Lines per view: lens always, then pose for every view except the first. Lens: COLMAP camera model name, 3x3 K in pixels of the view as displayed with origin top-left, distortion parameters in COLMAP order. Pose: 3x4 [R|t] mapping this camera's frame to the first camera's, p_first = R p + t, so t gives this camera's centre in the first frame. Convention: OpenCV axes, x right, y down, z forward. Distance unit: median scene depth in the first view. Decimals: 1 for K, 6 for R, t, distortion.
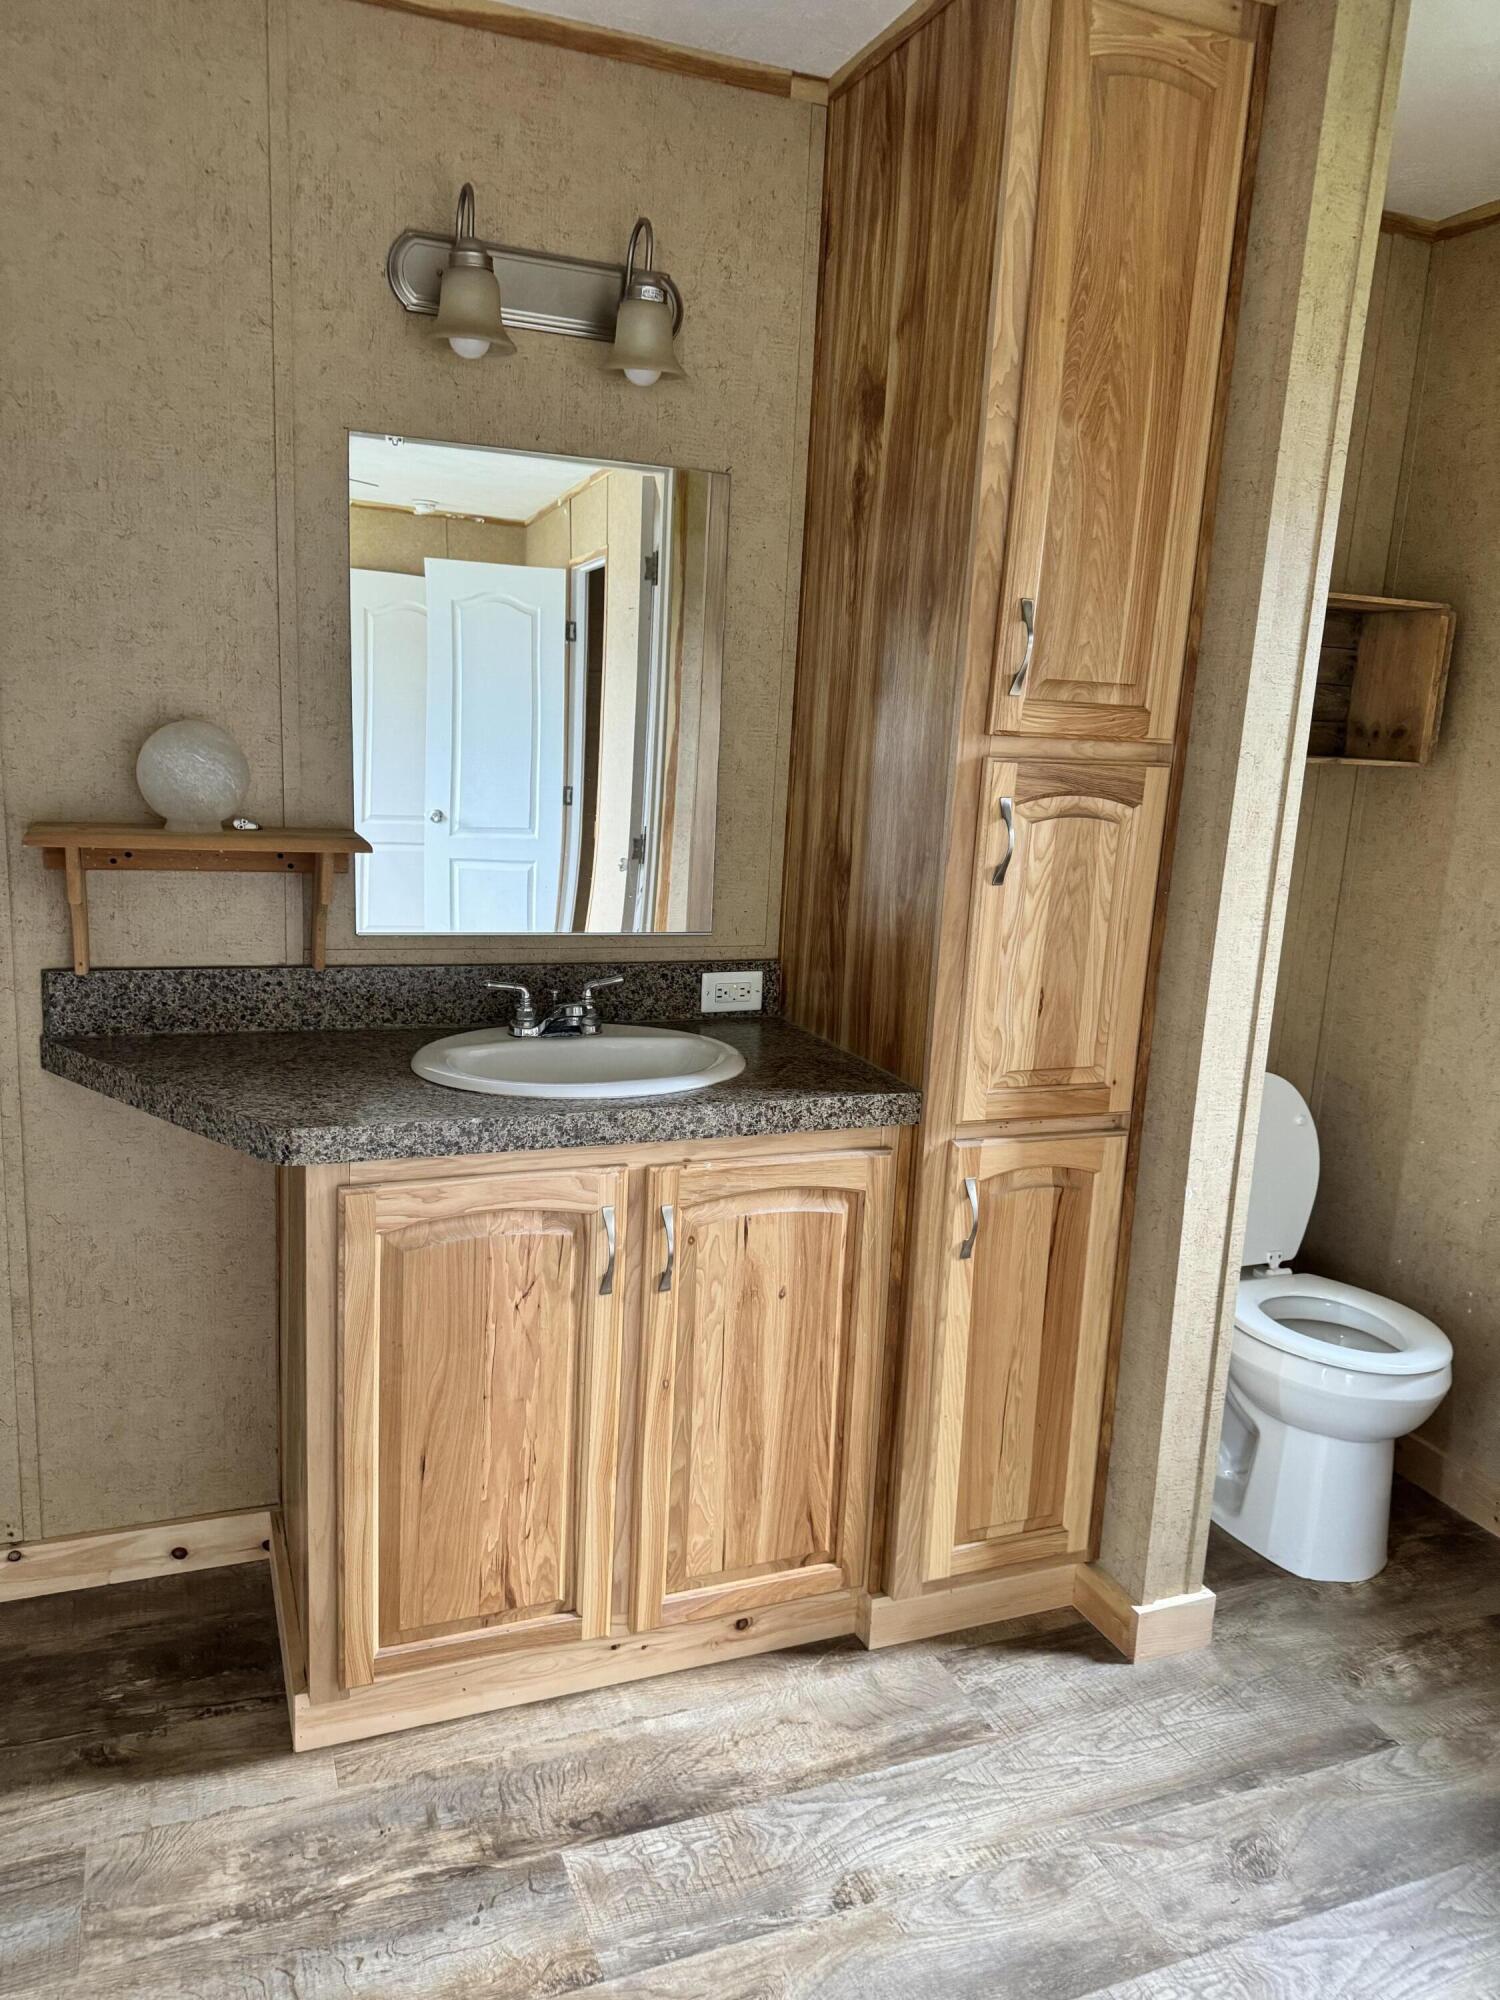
lens RADIAL K [[1358.8, 0, 750.0], [0, 1358.8, 1000.0], [0, 0, 1]] dist [0.122197, -0.207282]
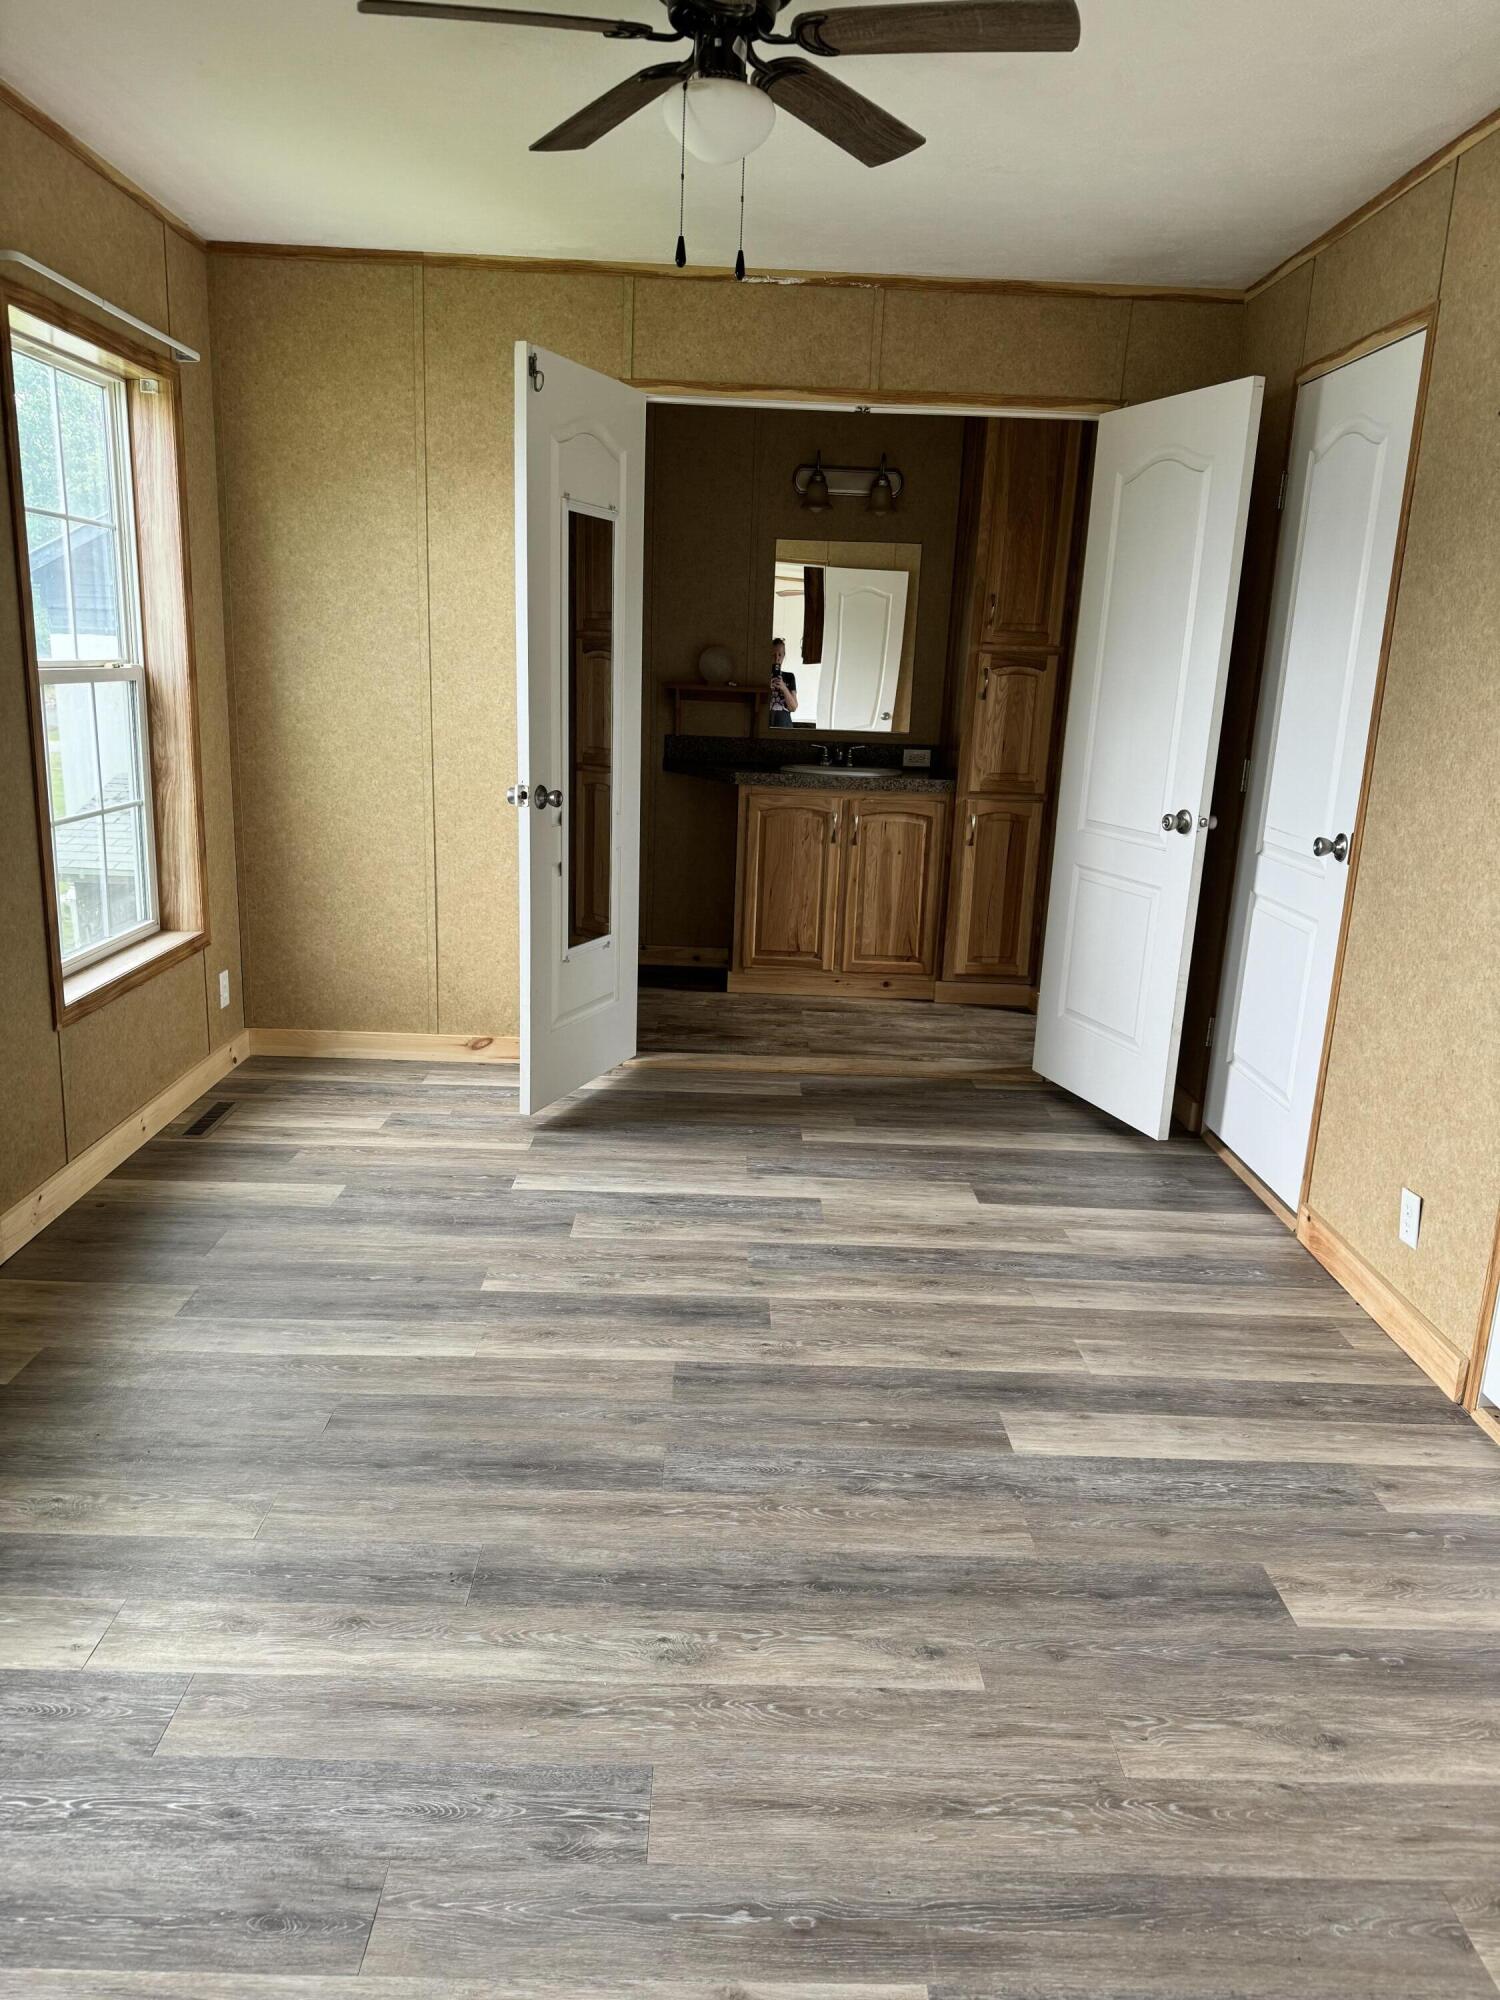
lens RADIAL K [[1358.8, 0, 750.0], [0, 1358.8, 1000.0], [0, 0, 1]] dist [0.122197, -0.207282]
pose [[0.928658, 0.070739, -0.364129, 0.774114], [-0.059382, 0.997338, 0.042306, 0.417864], [0.366152, -0.017665, 0.930387, -1.691949]]
